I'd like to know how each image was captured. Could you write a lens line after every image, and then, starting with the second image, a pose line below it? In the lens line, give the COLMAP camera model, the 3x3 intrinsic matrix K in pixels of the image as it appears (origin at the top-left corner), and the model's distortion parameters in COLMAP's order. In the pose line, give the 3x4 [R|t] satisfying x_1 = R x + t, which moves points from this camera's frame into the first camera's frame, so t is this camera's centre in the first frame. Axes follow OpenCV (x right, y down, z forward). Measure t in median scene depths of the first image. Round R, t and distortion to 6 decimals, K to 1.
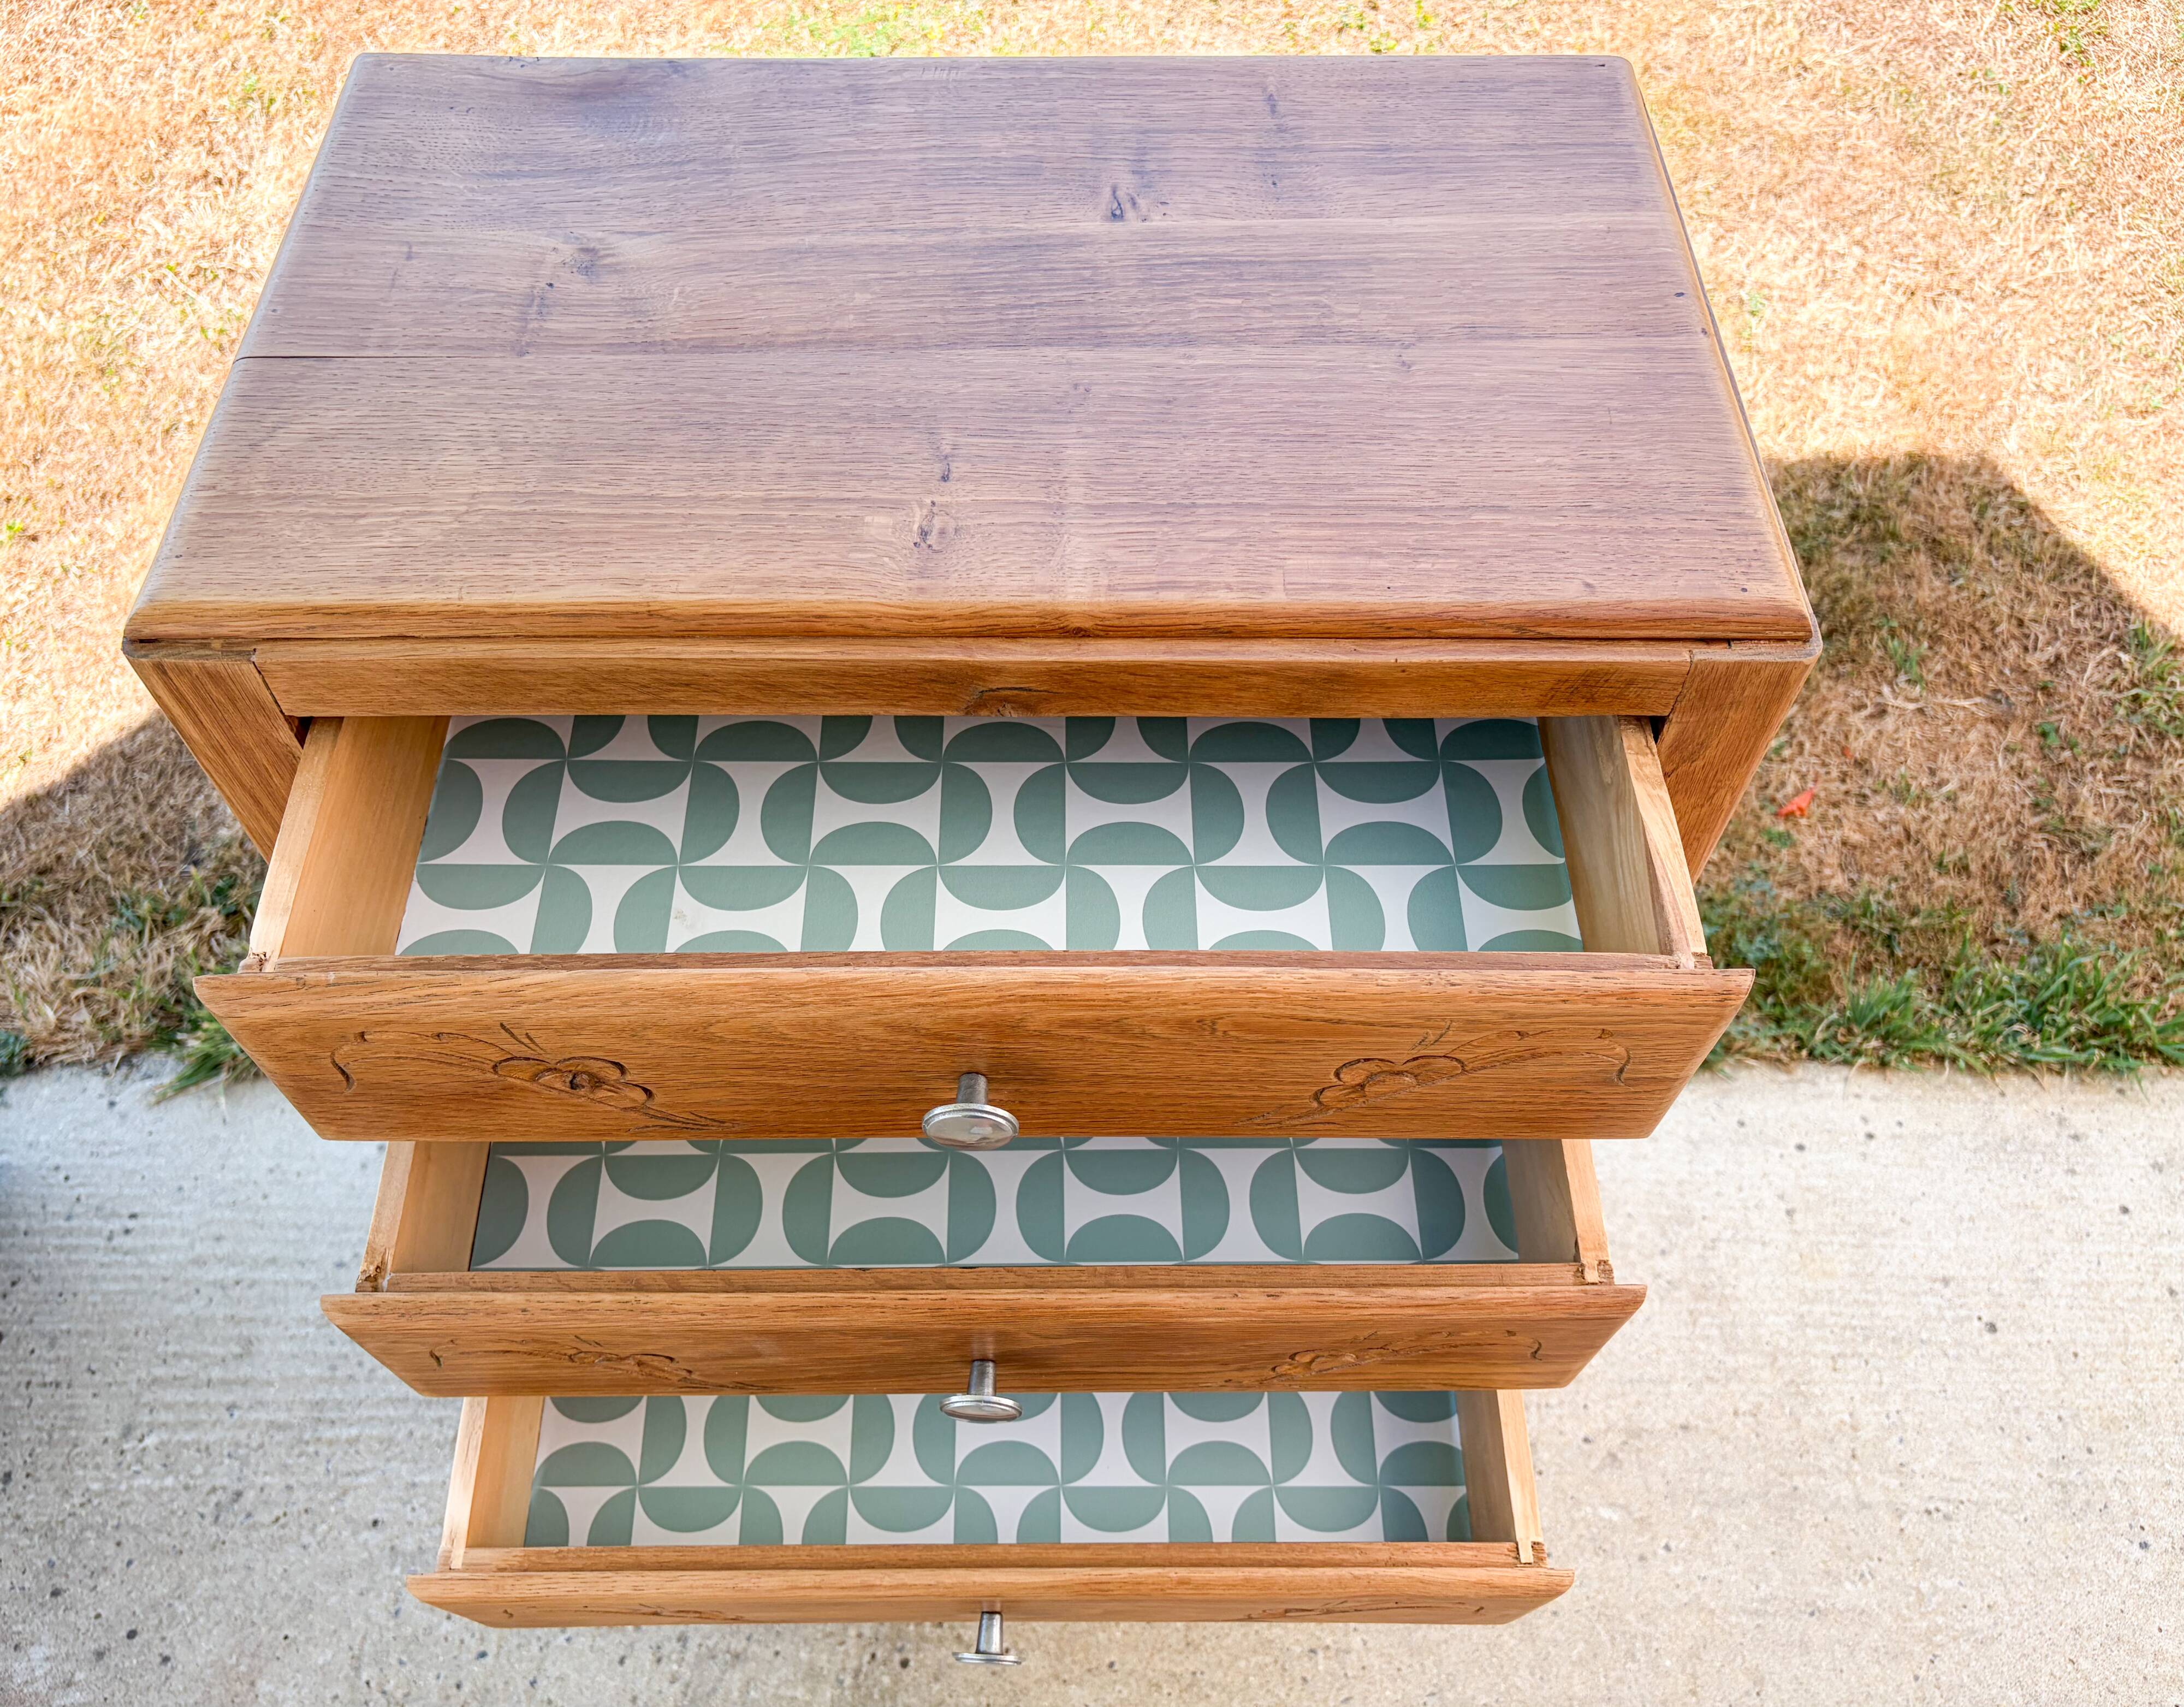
lens RADIAL K [[1753.9, 0, 1048.3], [0, 1753.9, 855.6], [0, 0, 1]] dist [0.074131, -0.098311]
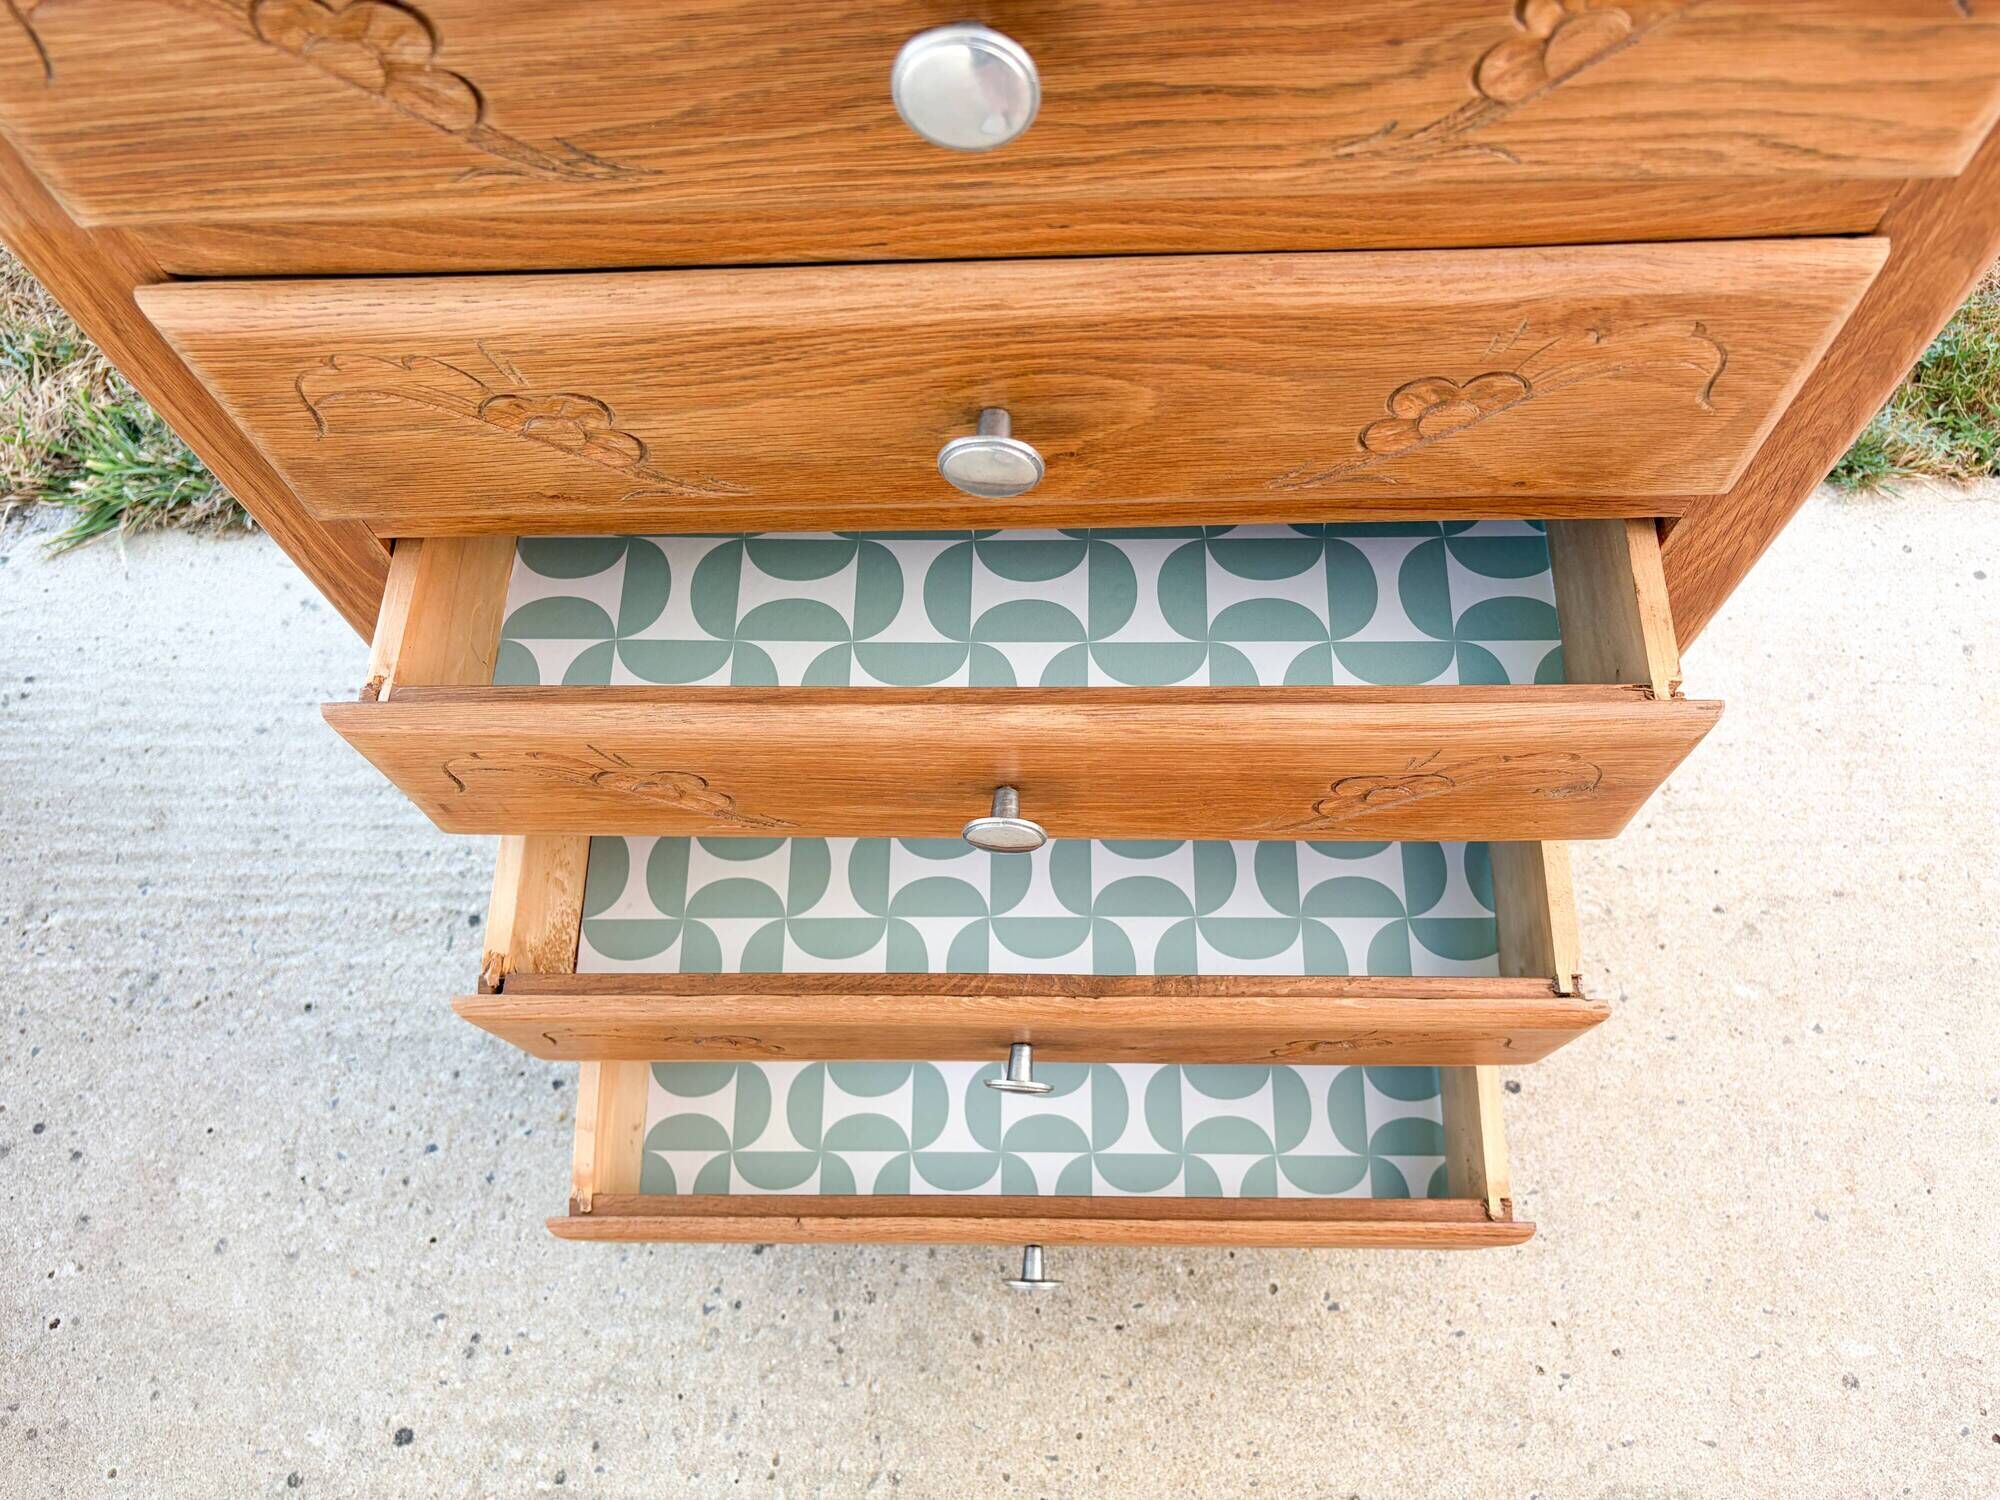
lens RADIAL K [[1538.1, 0, 999.3], [0, 1538.1, 760.4], [0, 0, 1]] dist [0.024917, -0.023055]
pose [[0.999024, -0.011344, -0.042686, -0.003878], [0.018914, 0.983236, 0.181355, 0.110675], [0.039913, -0.181986, 0.982491, 0.256517]]
